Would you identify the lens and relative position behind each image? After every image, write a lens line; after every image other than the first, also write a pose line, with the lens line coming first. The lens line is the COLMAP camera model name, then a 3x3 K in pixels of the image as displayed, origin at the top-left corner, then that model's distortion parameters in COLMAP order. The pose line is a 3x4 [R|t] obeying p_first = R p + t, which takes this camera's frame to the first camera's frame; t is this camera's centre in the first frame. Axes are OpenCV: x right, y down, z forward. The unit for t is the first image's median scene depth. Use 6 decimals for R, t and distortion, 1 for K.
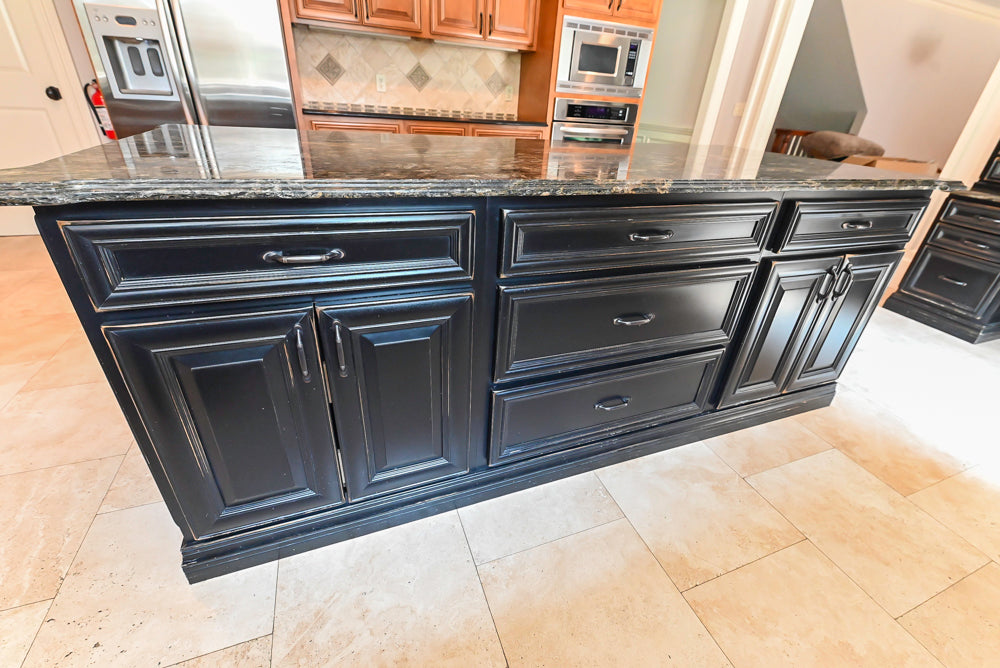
lens RADIAL K [[426.2, 0, 505.3], [0, 426.2, 326.3], [0, 0, 1]] dist [0.008796, -0.008534]
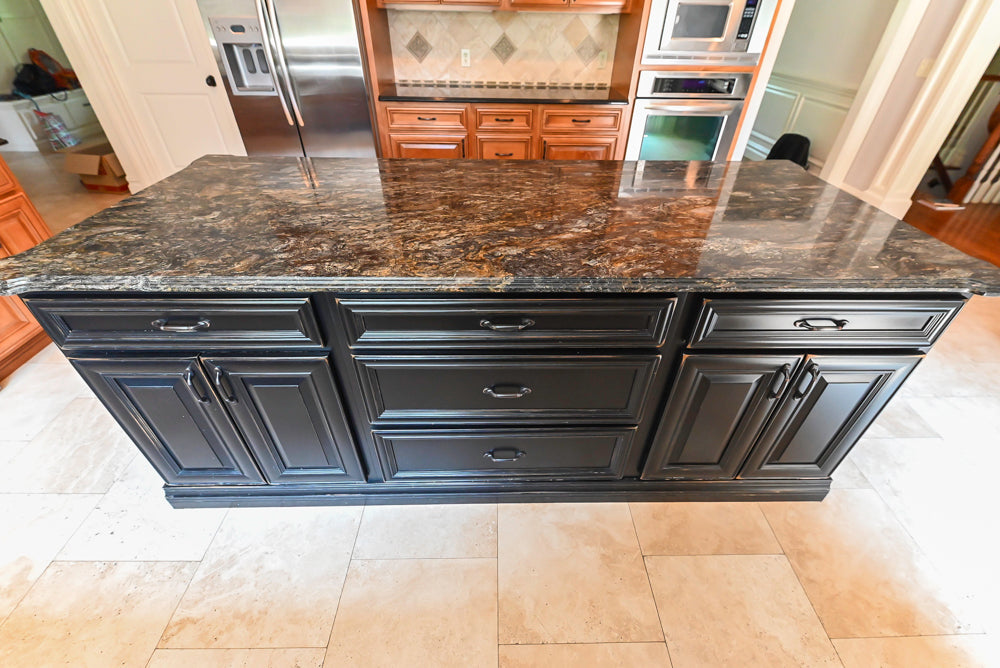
lens RADIAL K [[426.2, 0, 505.3], [0, 426.2, 326.3], [0, 0, 1]] dist [0.008796, -0.008534]
pose [[0.936837, 0.164915, -0.308446, 0.214773], [-0.122105, 0.980588, 0.153418, -0.118336], [0.327760, -0.106065, 0.938788, 0.021511]]
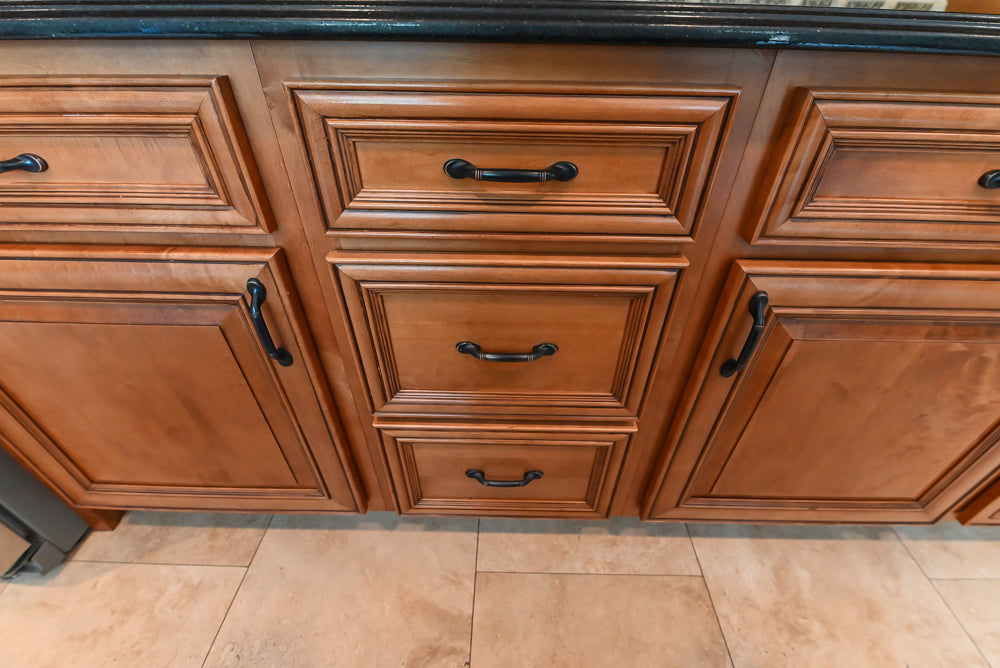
lens RADIAL K [[426.2, 0, 505.3], [0, 426.2, 326.3], [0, 0, 1]] dist [0.008796, -0.008534]
pose [[0.924920, 0.185759, -0.331688, -0.096551], [-0.133444, 0.975614, 0.174272, -0.392362], [0.355972, -0.116925, 0.927153, 0.812843]]
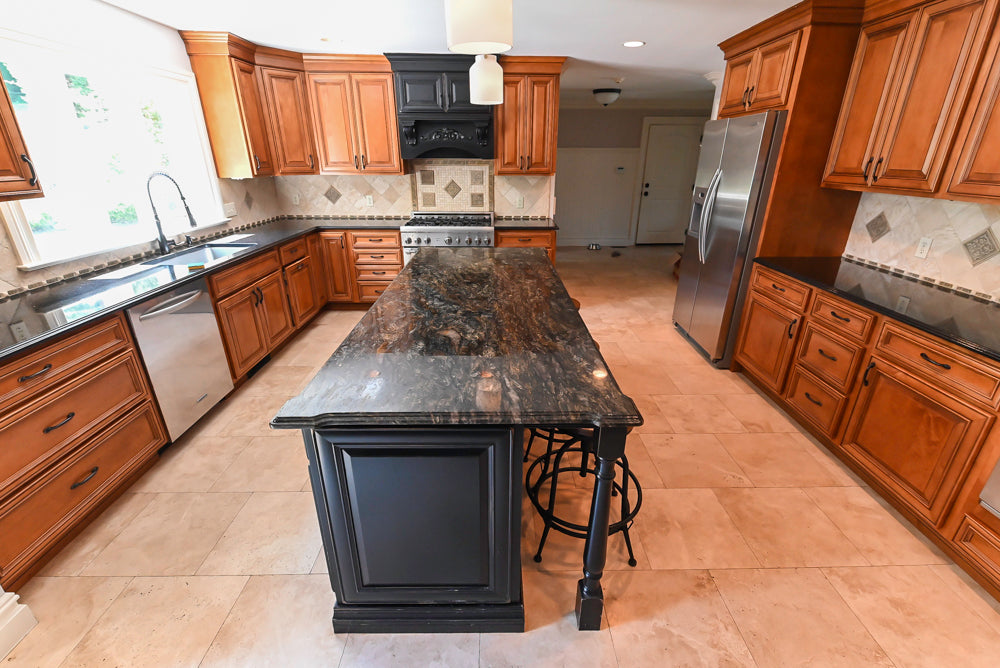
lens RADIAL K [[426.2, 0, 505.3], [0, 426.2, 326.3], [0, 0, 1]] dist [0.008796, -0.008534]
pose [[-0.343937, 0.282581, -0.895464, 0.693517], [-0.463886, 0.778008, 0.423689, -0.447162], [0.816405, 0.561116, -0.136500, 0.590262]]
